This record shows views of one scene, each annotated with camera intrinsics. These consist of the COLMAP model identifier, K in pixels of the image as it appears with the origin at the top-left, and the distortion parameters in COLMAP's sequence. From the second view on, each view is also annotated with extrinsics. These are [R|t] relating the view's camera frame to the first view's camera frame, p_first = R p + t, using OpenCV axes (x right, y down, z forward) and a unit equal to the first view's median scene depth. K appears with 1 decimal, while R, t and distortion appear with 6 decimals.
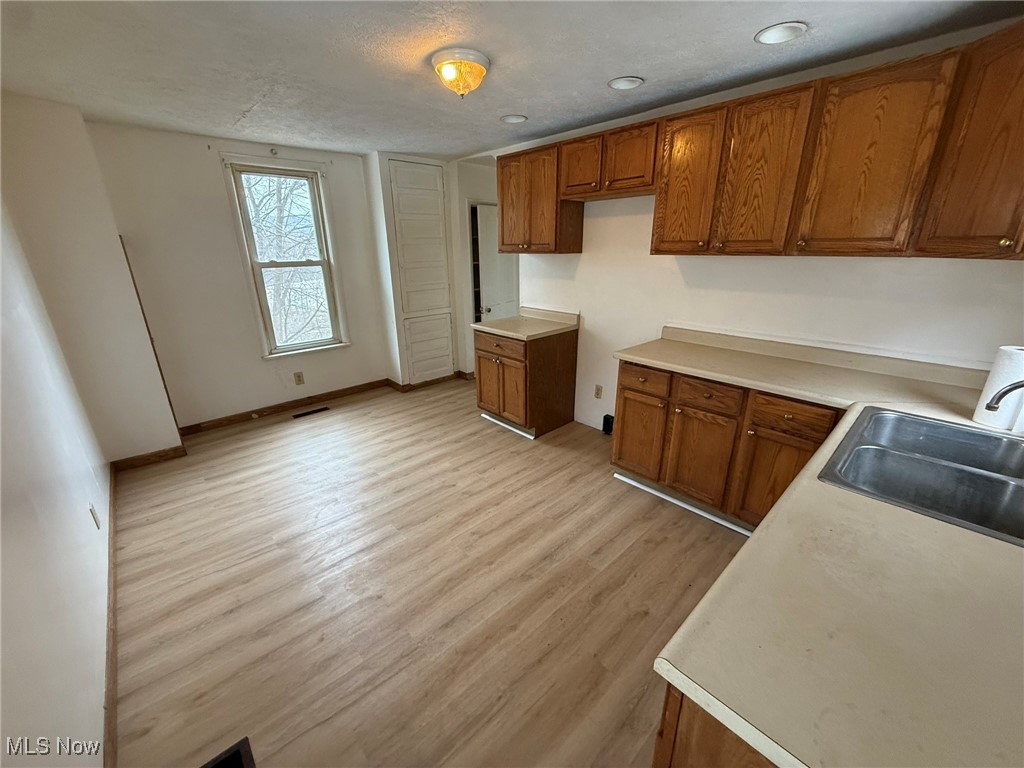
lens RADIAL K [[405.8, 0, 514.2], [0, 405.8, 385.5], [0, 0, 1]] dist [-0.000569, 0.000789]
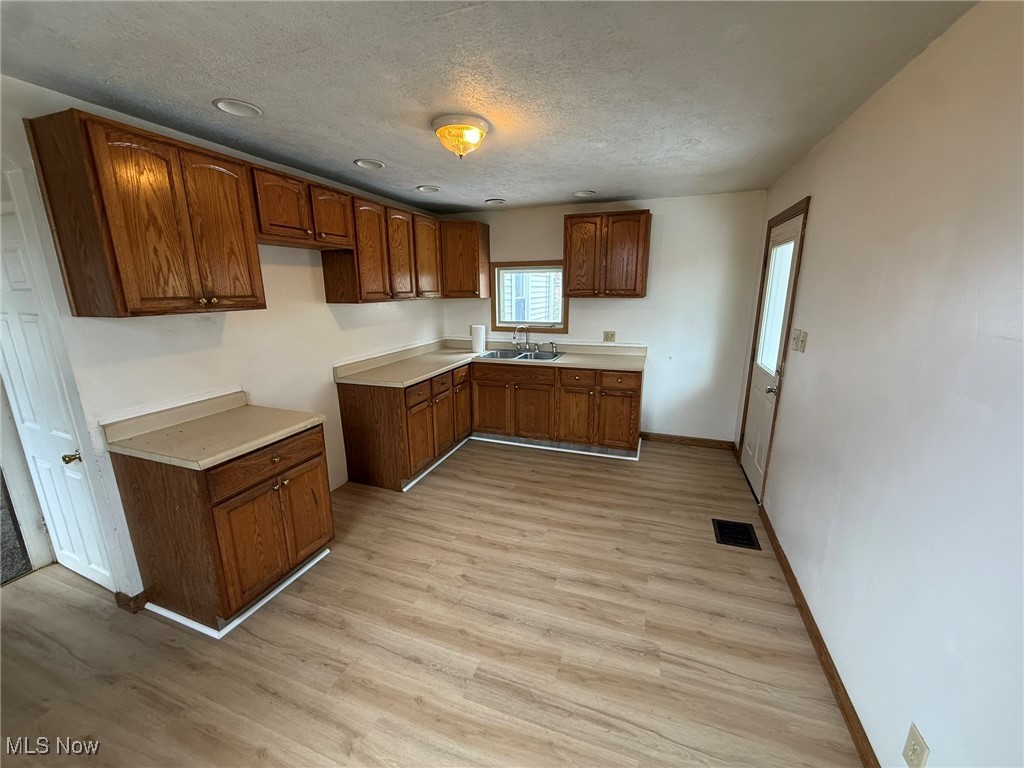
lens RADIAL K [[405.8, 0, 509.0], [0, 405.8, 382.8], [0, 0, 1]] dist [-0.000569, 0.000789]
pose [[-0.449579, -0.195584, 0.871565, -0.928649], [0.299166, 0.886411, 0.353235, -0.410672], [-0.841652, 0.419550, -0.340000, 1.151745]]
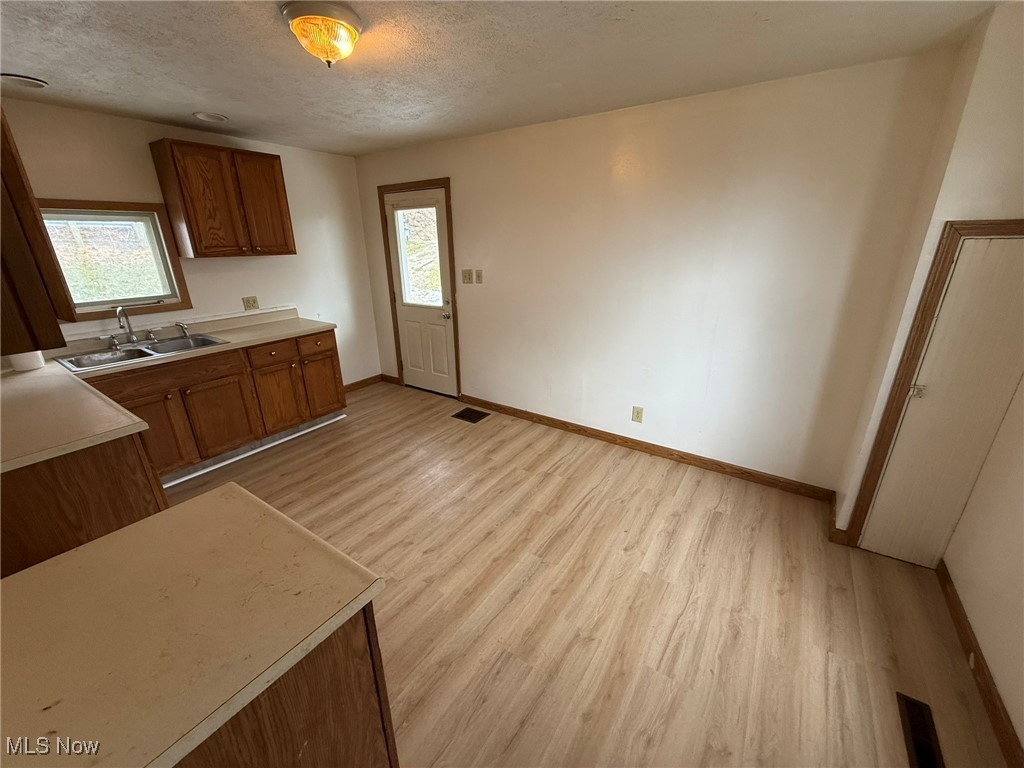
lens RADIAL K [[405.8, 0, 511.2], [0, 405.8, 382.6], [0, 0, 1]] dist [-0.000569, 0.000789]
pose [[-0.976510, 0.087745, -0.196795, -0.205013], [-0.052965, 0.787557, 0.613962, -0.563463], [0.208860, 0.609964, -0.764410, 1.594424]]
